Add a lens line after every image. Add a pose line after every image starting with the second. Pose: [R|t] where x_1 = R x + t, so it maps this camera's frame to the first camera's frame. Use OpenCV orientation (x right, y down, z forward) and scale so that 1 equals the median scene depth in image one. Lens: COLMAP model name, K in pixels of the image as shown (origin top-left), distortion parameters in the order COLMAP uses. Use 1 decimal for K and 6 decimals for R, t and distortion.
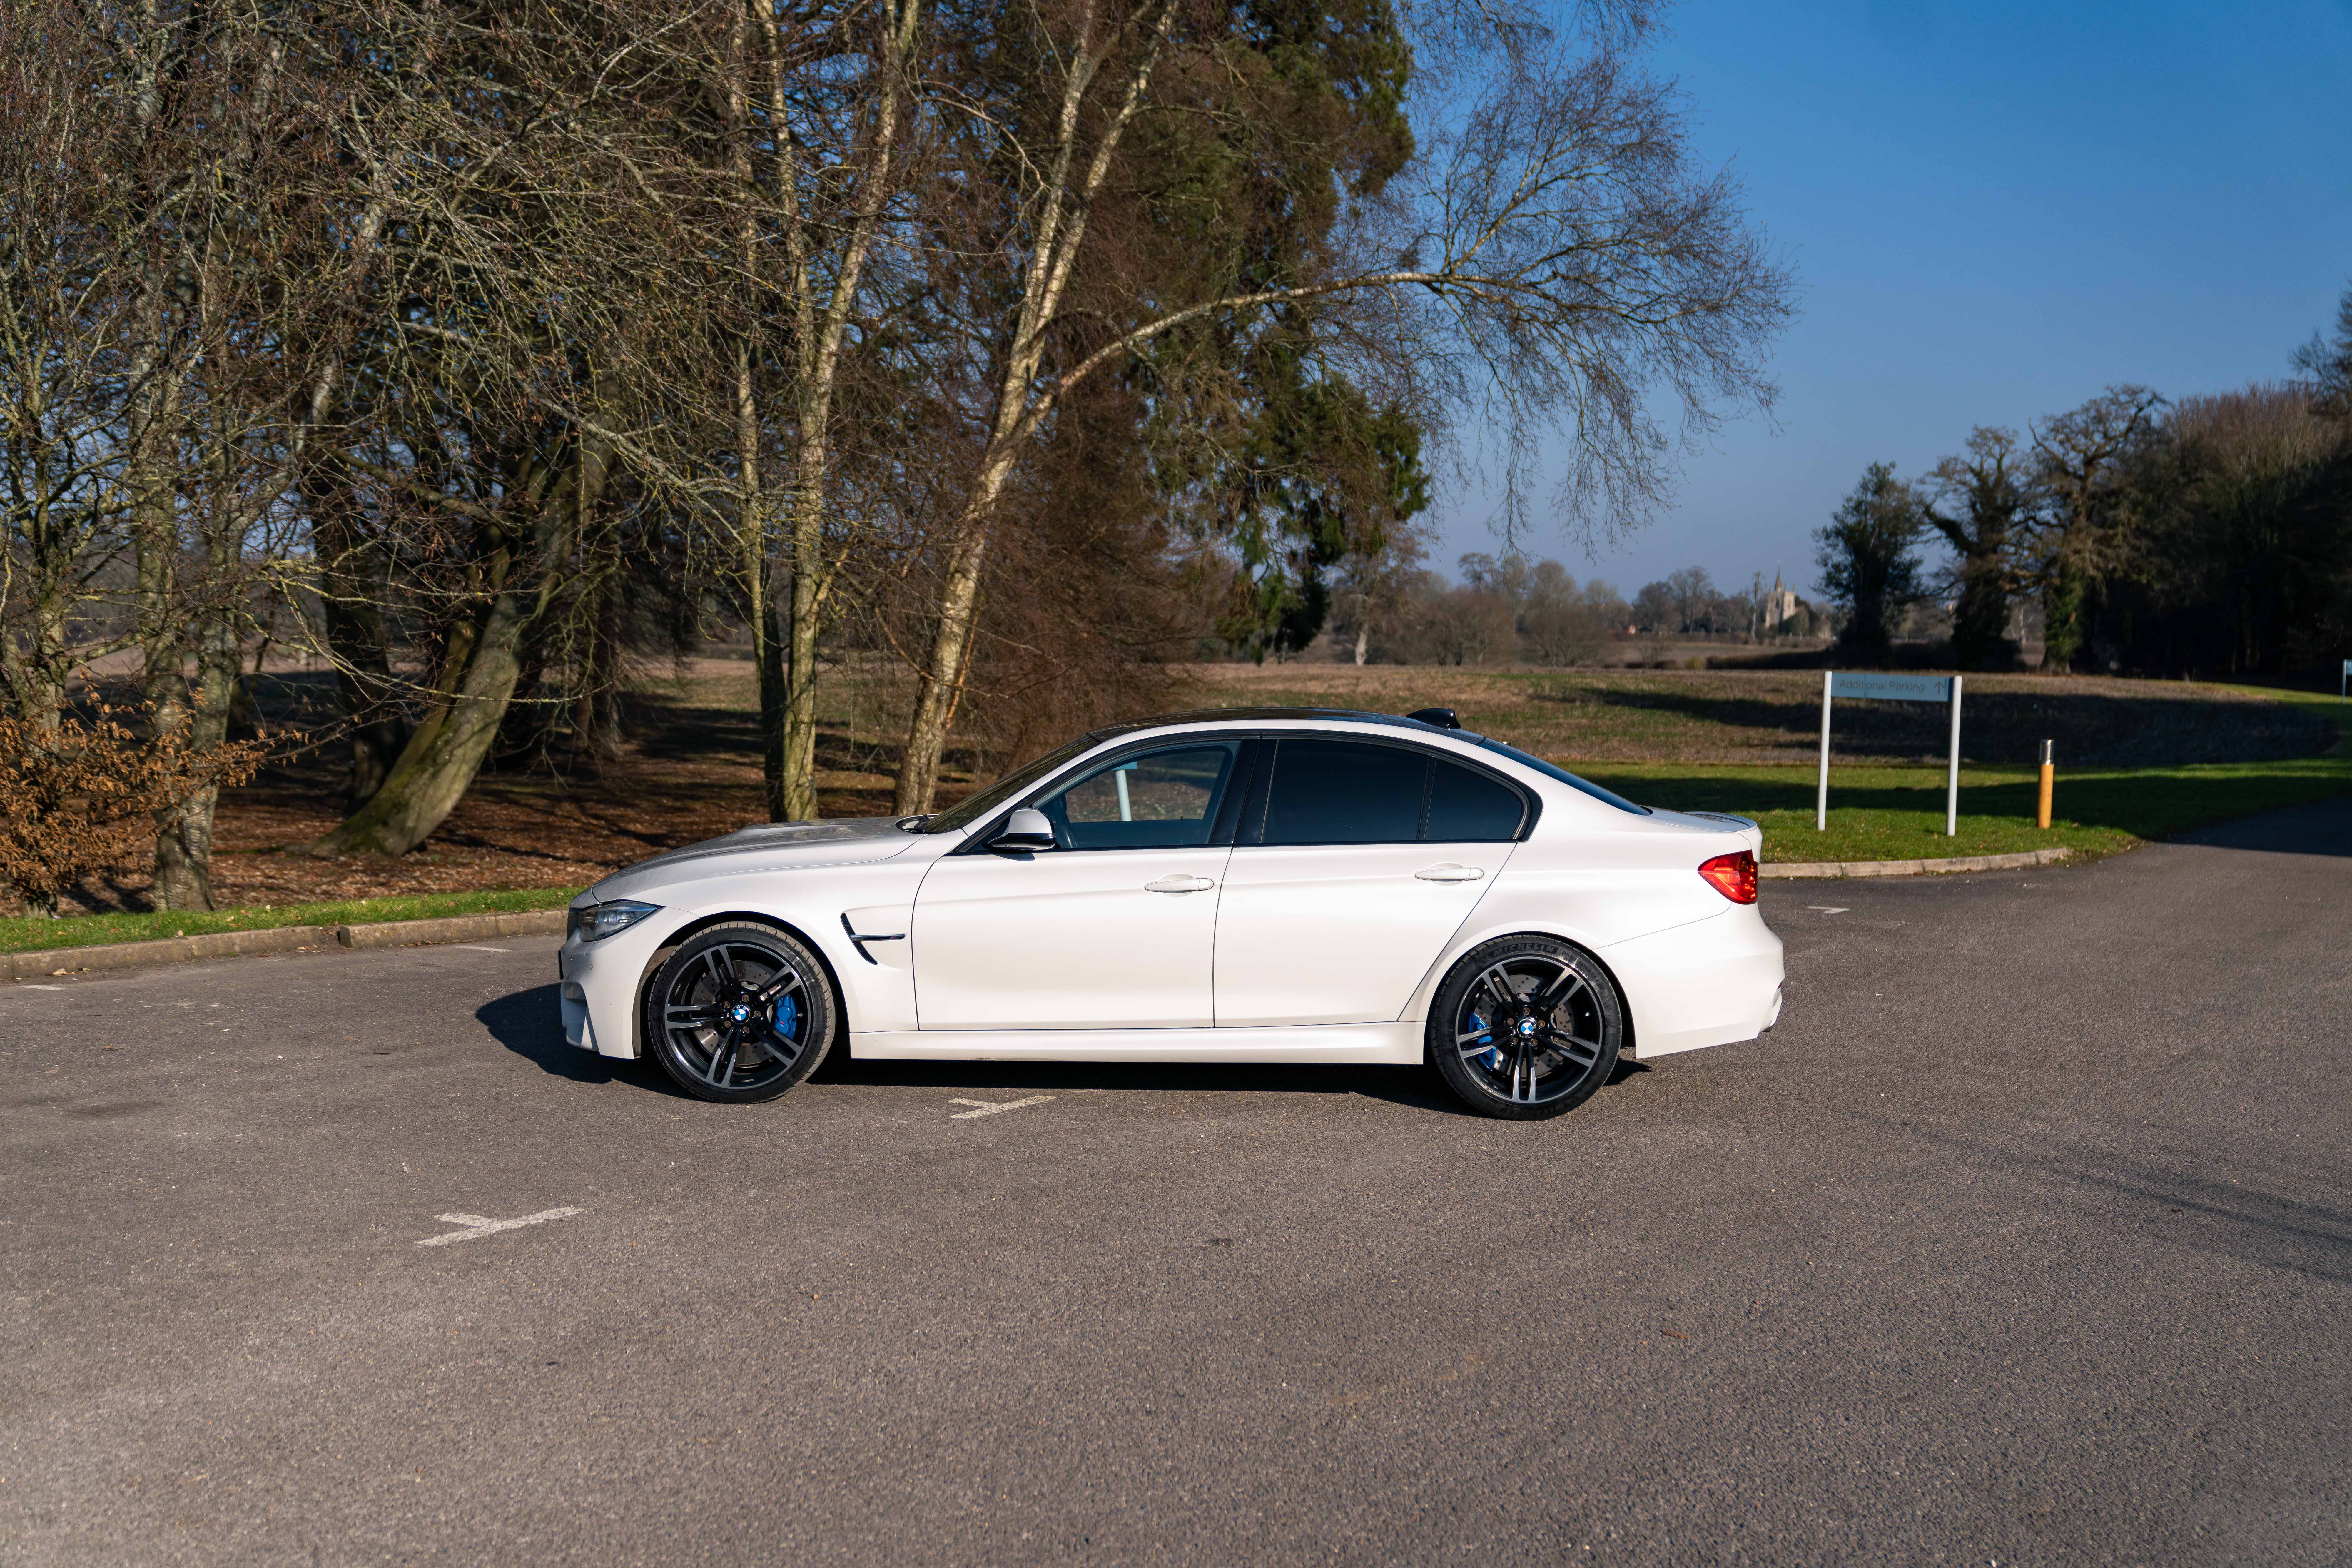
lens RADIAL K [[2489.4, 0, 1176.0], [0, 2489.4, 784.0], [0, 0, 1]] dist [-0.010517, -0.019969]
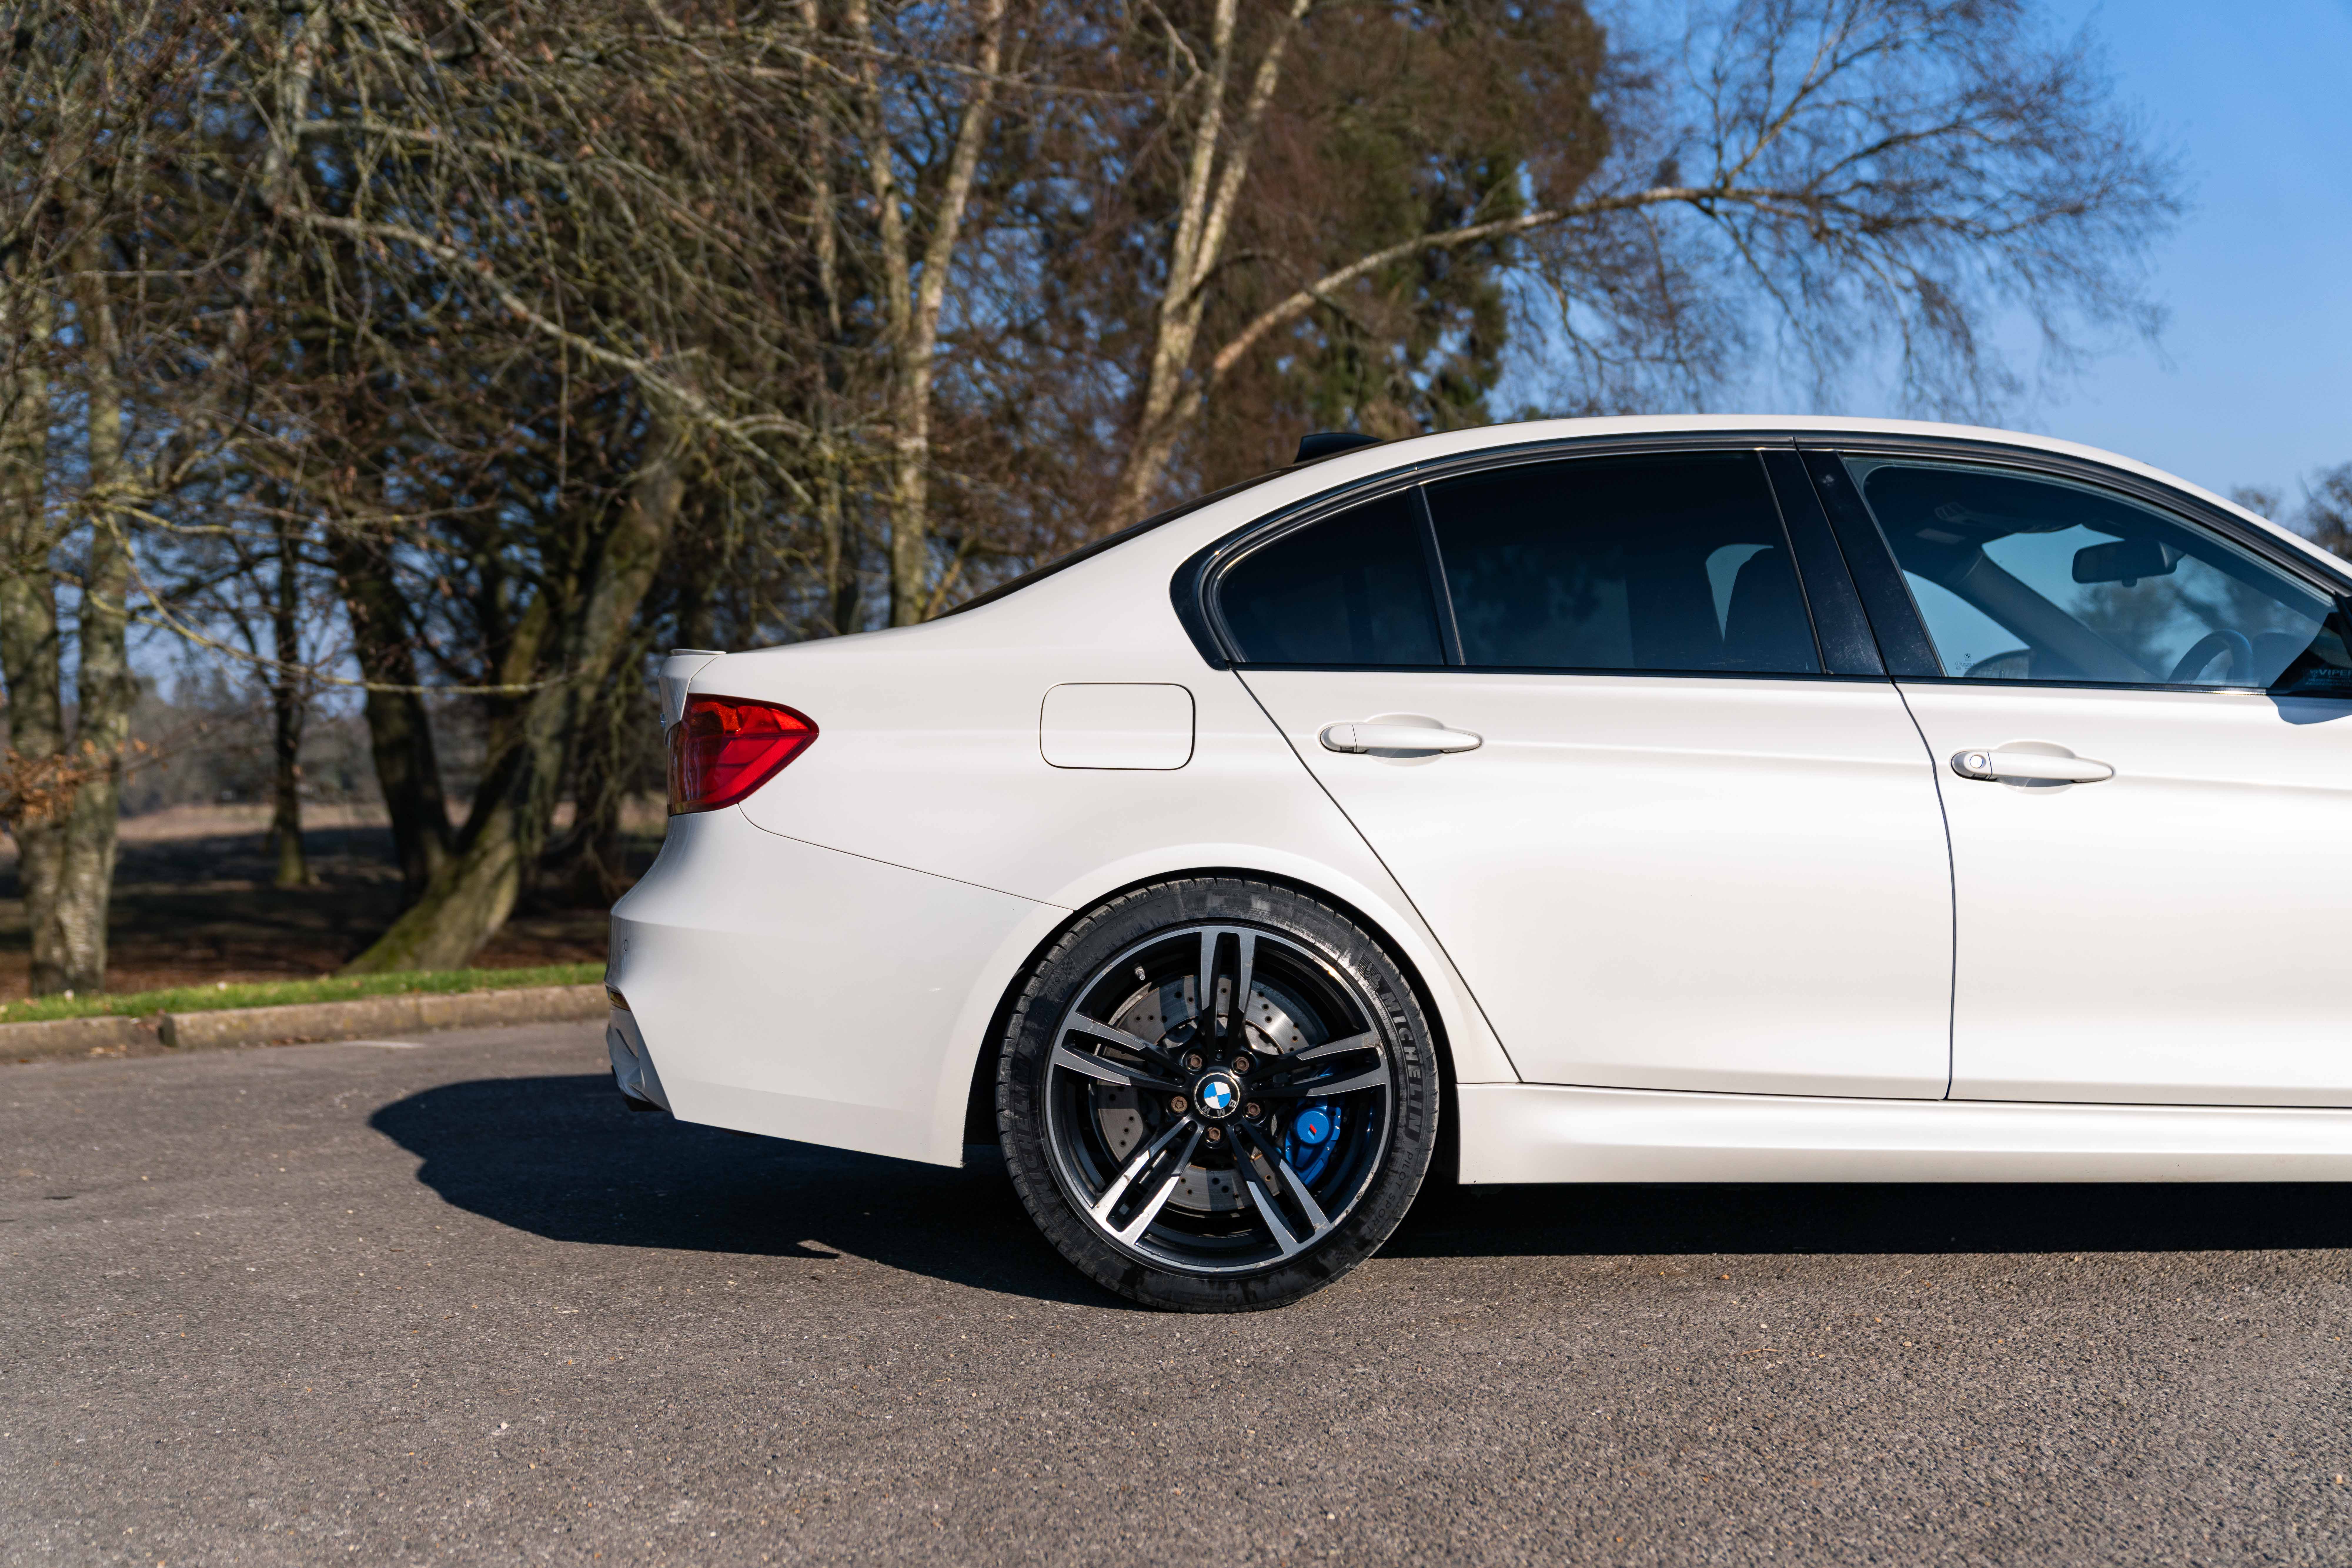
lens RADIAL K [[2647.0, 0, 1176.0], [0, 2647.0, 784.0], [0, 0, 1]] dist [0.004539, 0.034054]
pose [[0.997986, -0.032603, -0.054408, -0.020953], [0.029388, 0.997833, -0.058871, 0.024003], [0.056210, 0.057153, 0.996782, 0.177614]]
